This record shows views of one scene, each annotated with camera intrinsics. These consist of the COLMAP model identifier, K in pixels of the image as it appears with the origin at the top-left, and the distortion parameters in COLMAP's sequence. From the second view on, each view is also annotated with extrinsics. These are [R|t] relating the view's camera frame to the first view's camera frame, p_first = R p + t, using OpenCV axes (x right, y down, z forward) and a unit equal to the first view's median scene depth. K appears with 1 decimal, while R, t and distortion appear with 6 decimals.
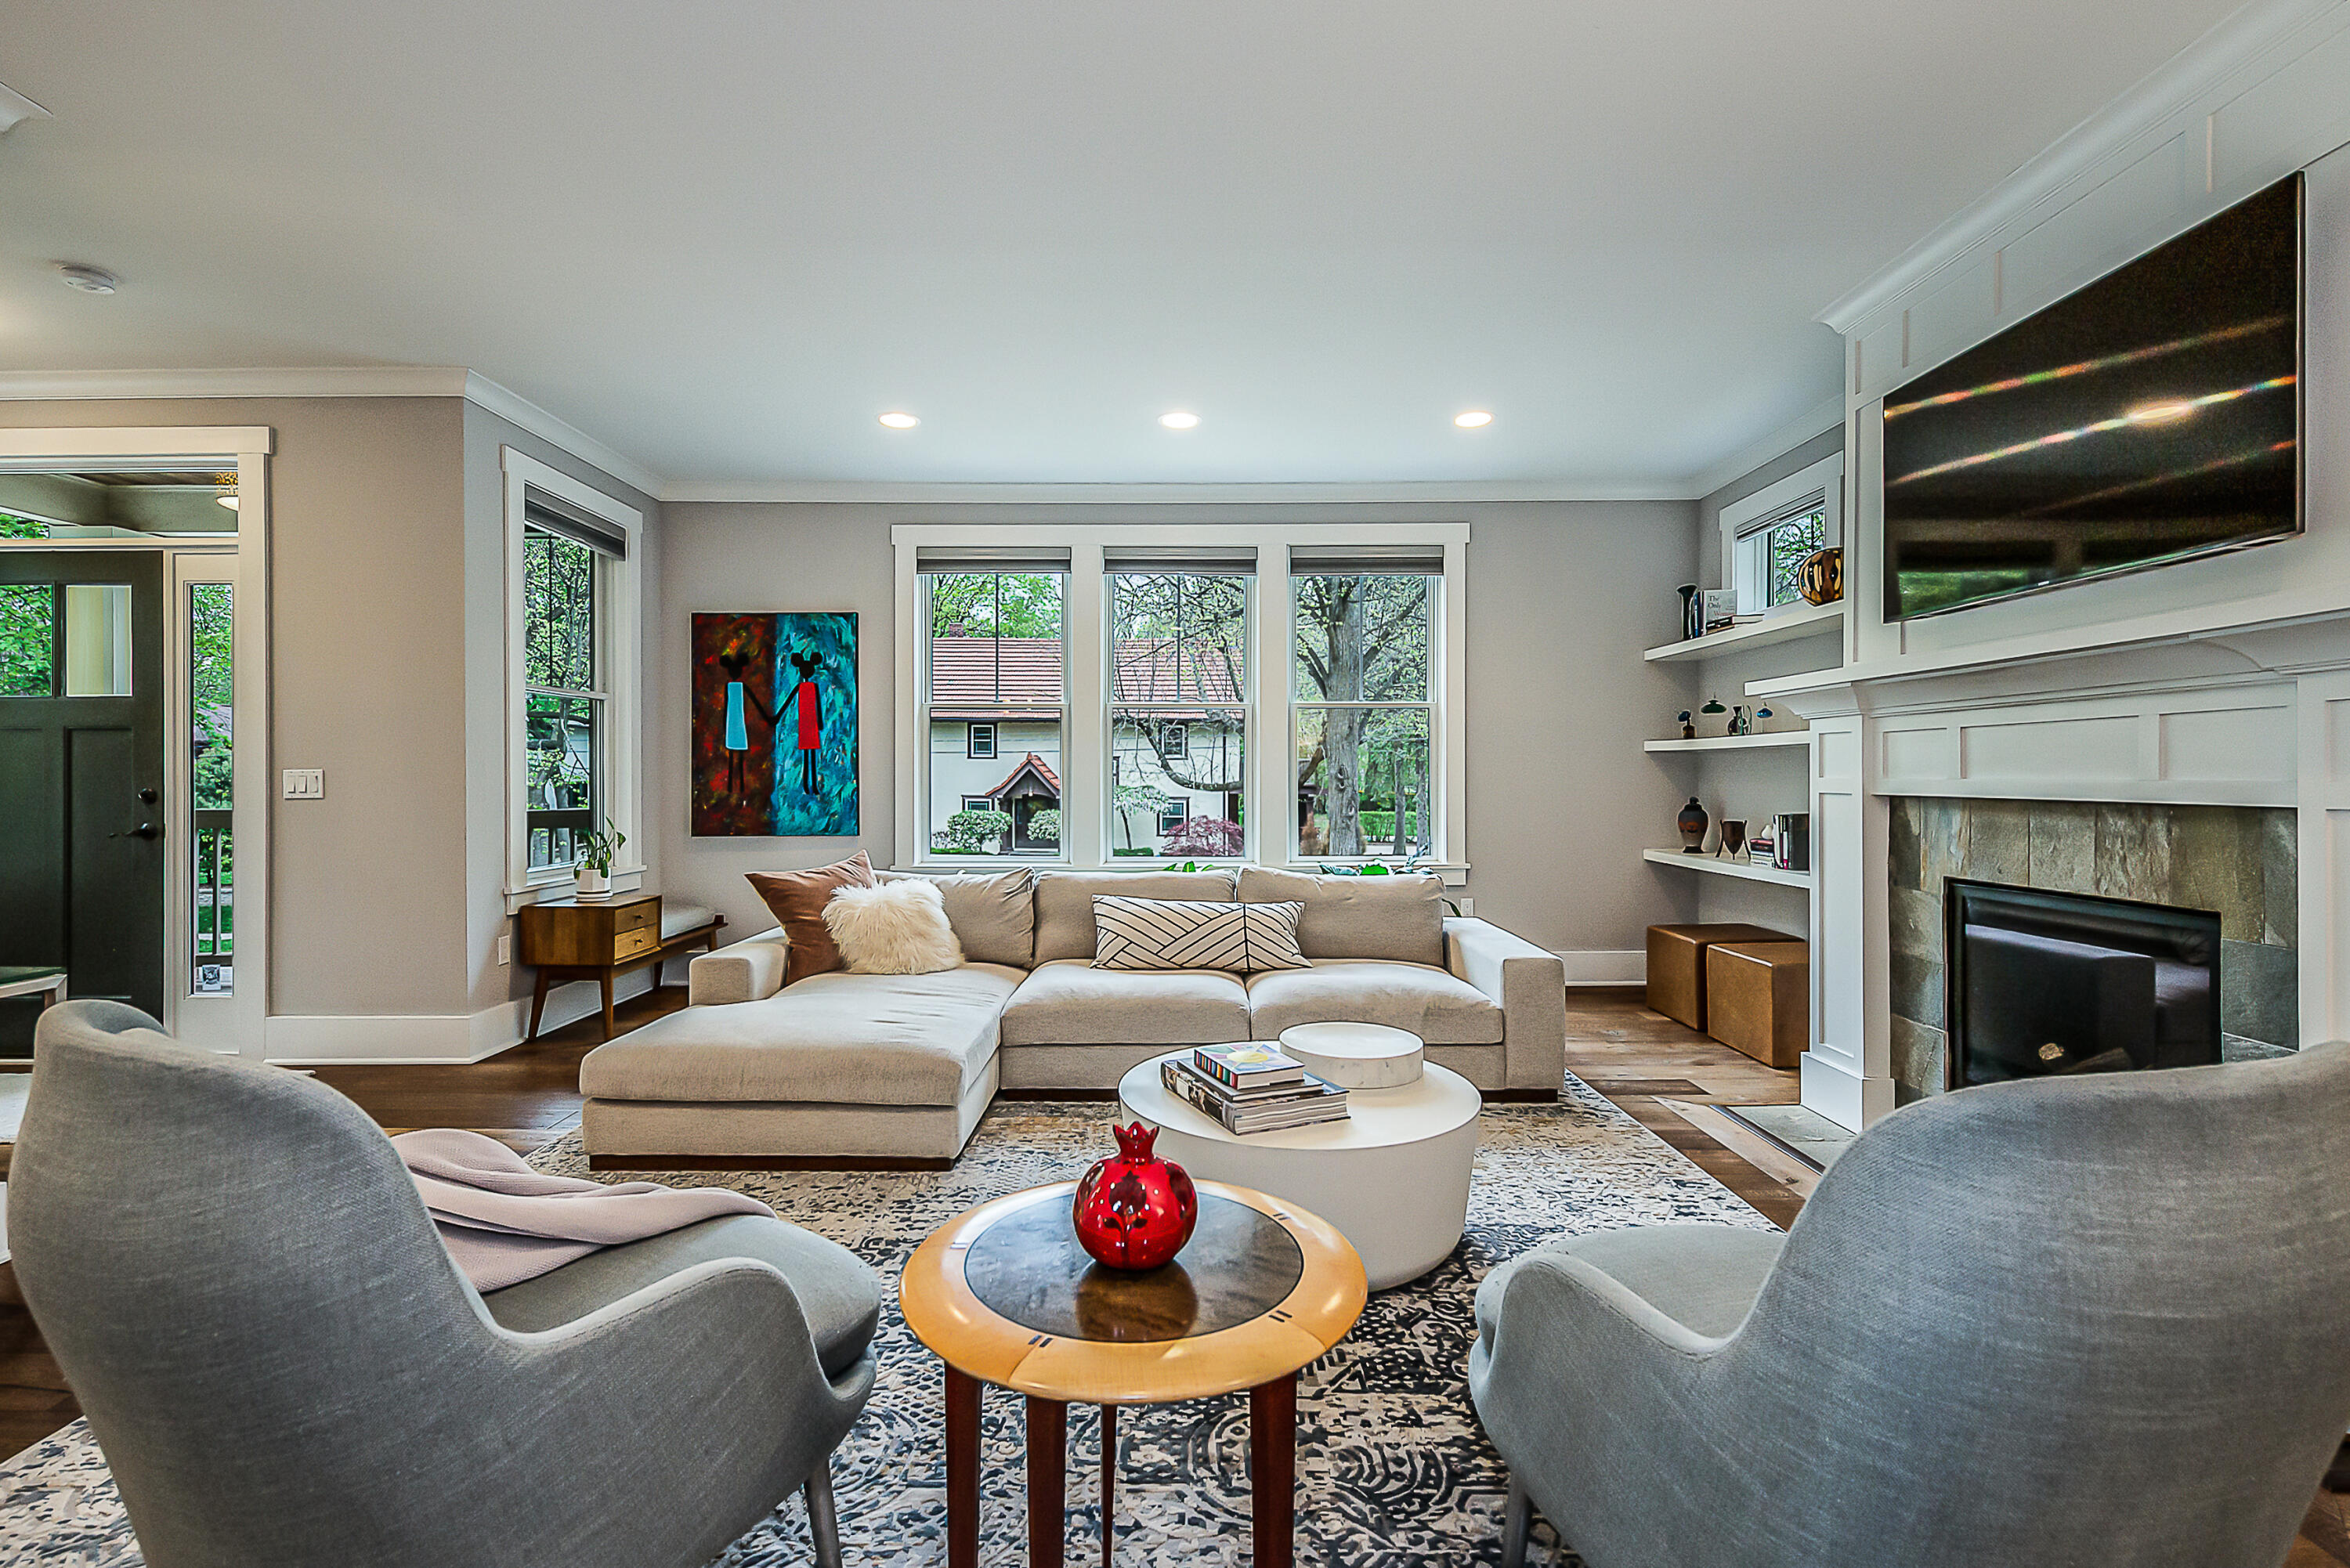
lens RADIAL K [[924.0, 0, 1165.6], [0, 924.0, 780.6], [0, 0, 1]] dist [-0.001607, -0.000270]
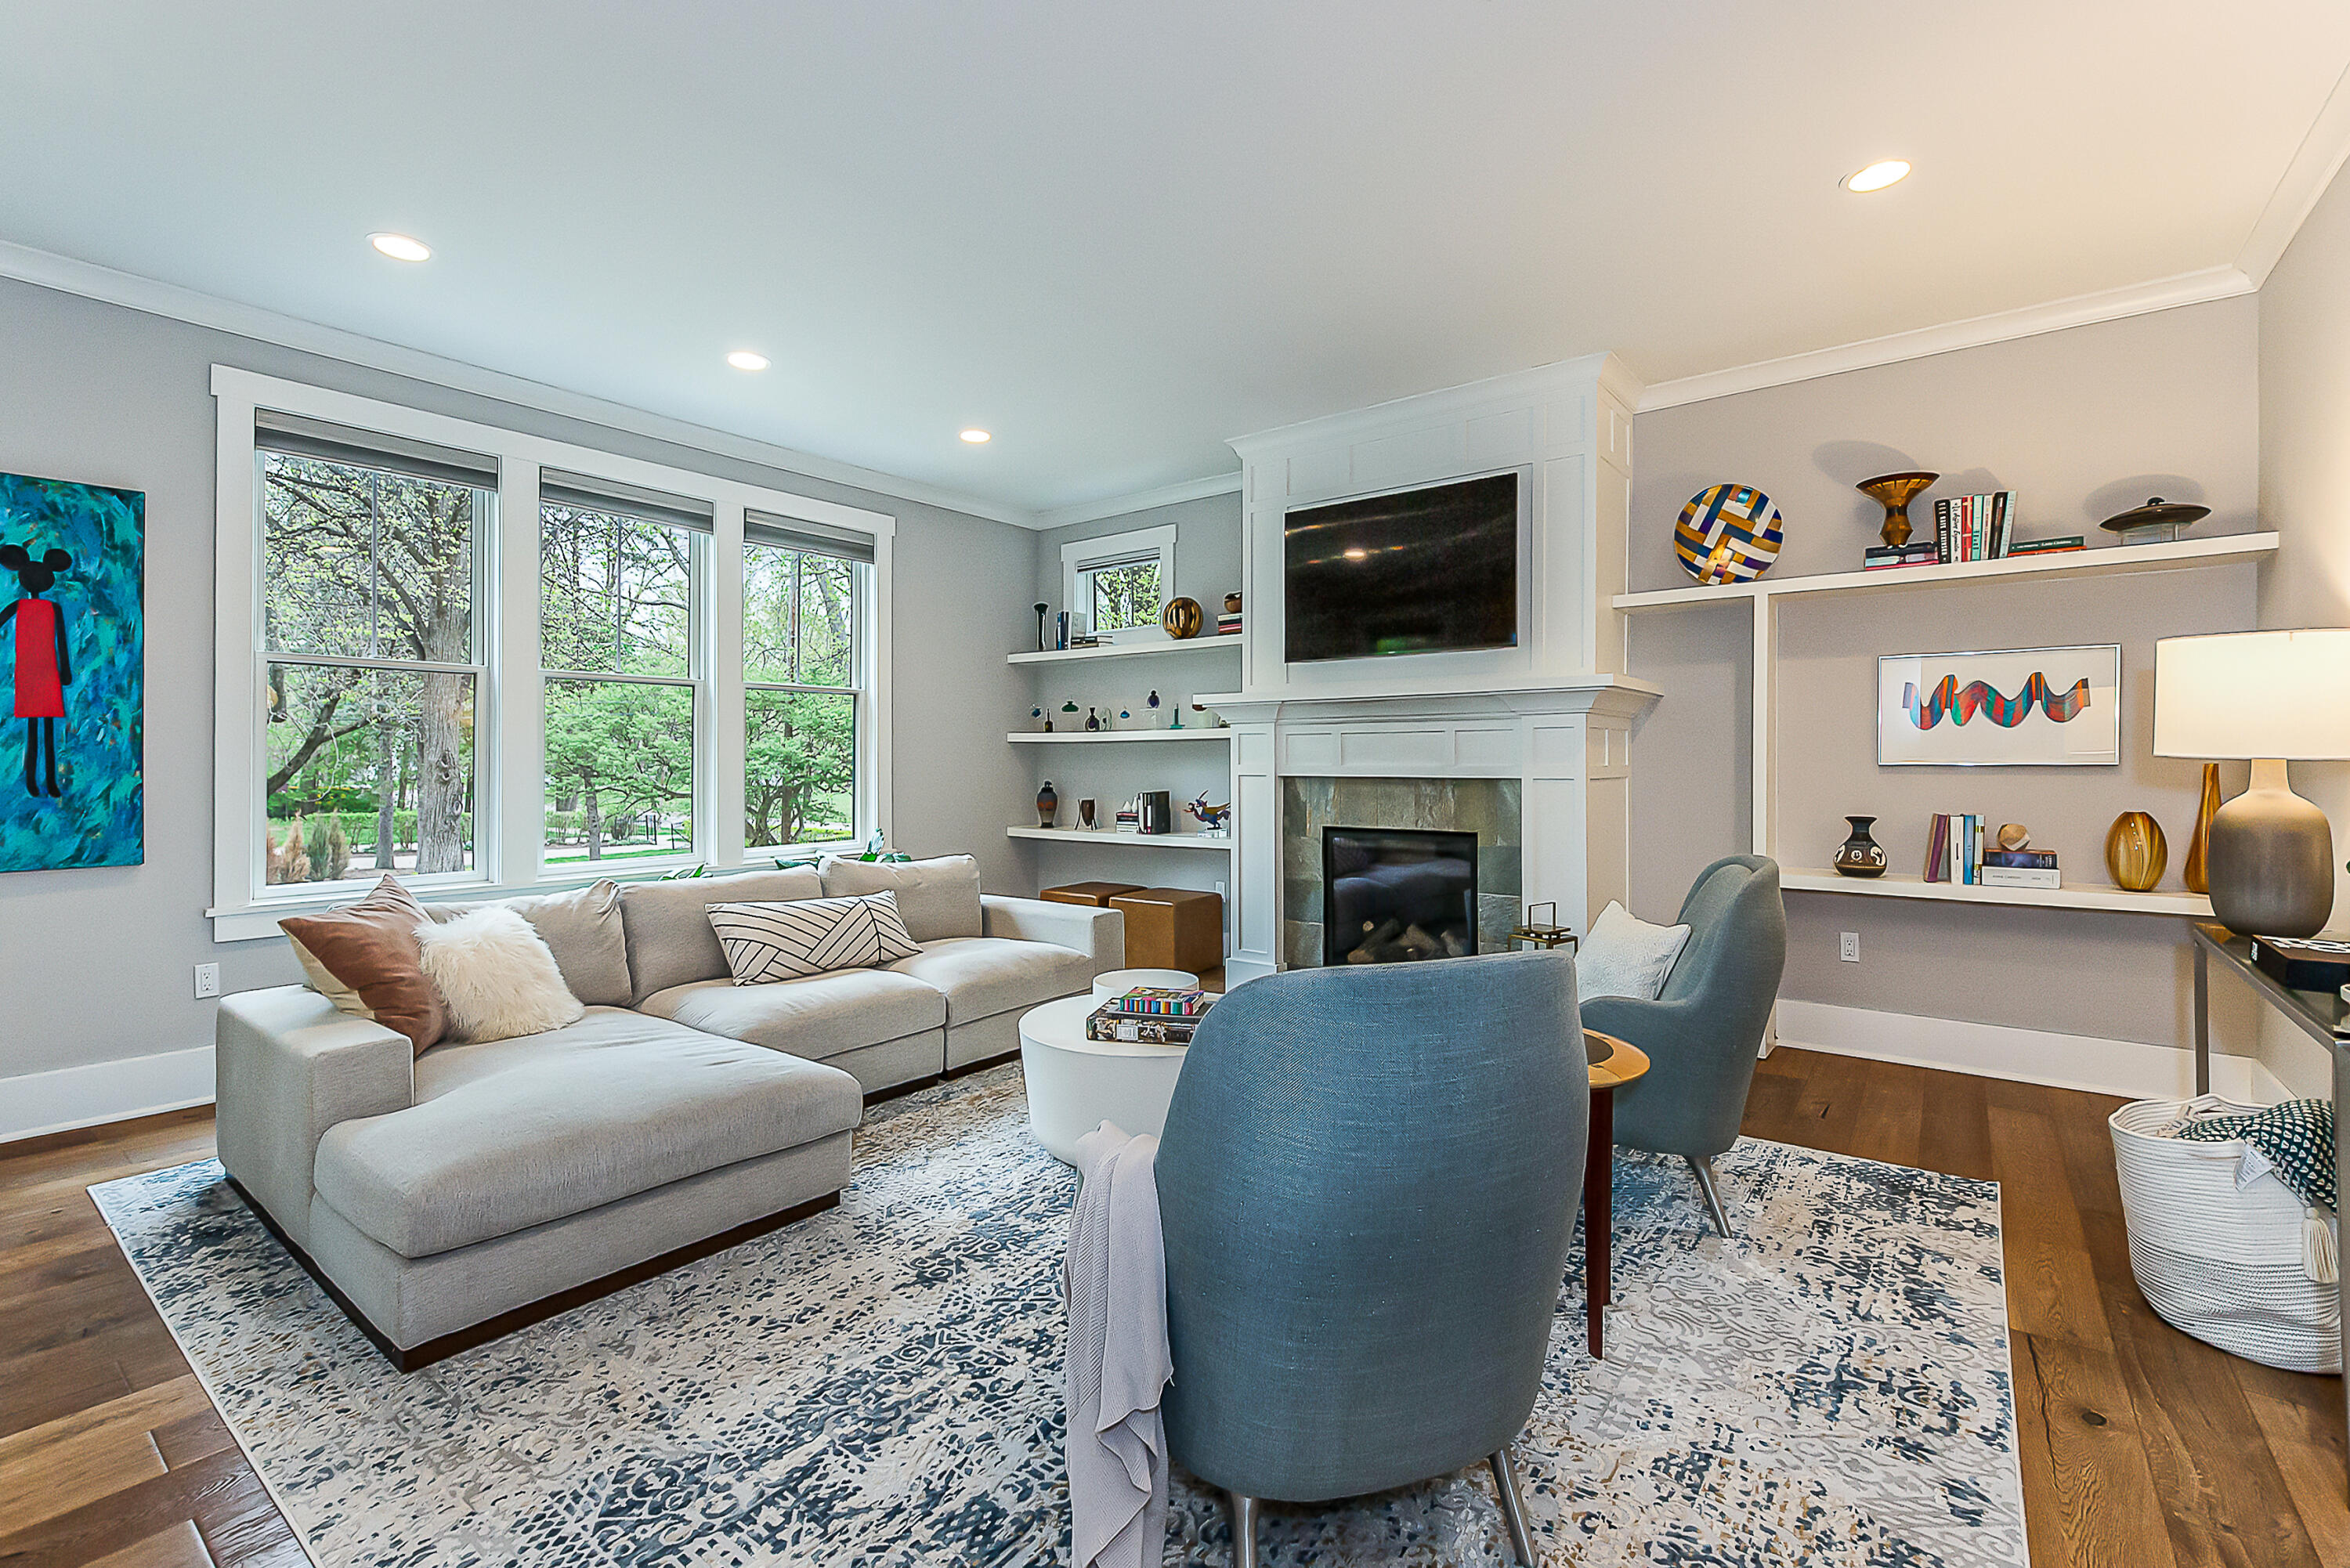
lens RADIAL K [[1004.9, 0, 1169.9], [0, 1004.9, 775.5], [0, 0, 1]] dist [-0.015735, -0.001463]
pose [[0.626084, -0.009533, 0.779697, -0.422619], [0.004517, 0.999953, 0.008599, -0.000246], [-0.779742, -0.001861, 0.626098, 0.076857]]
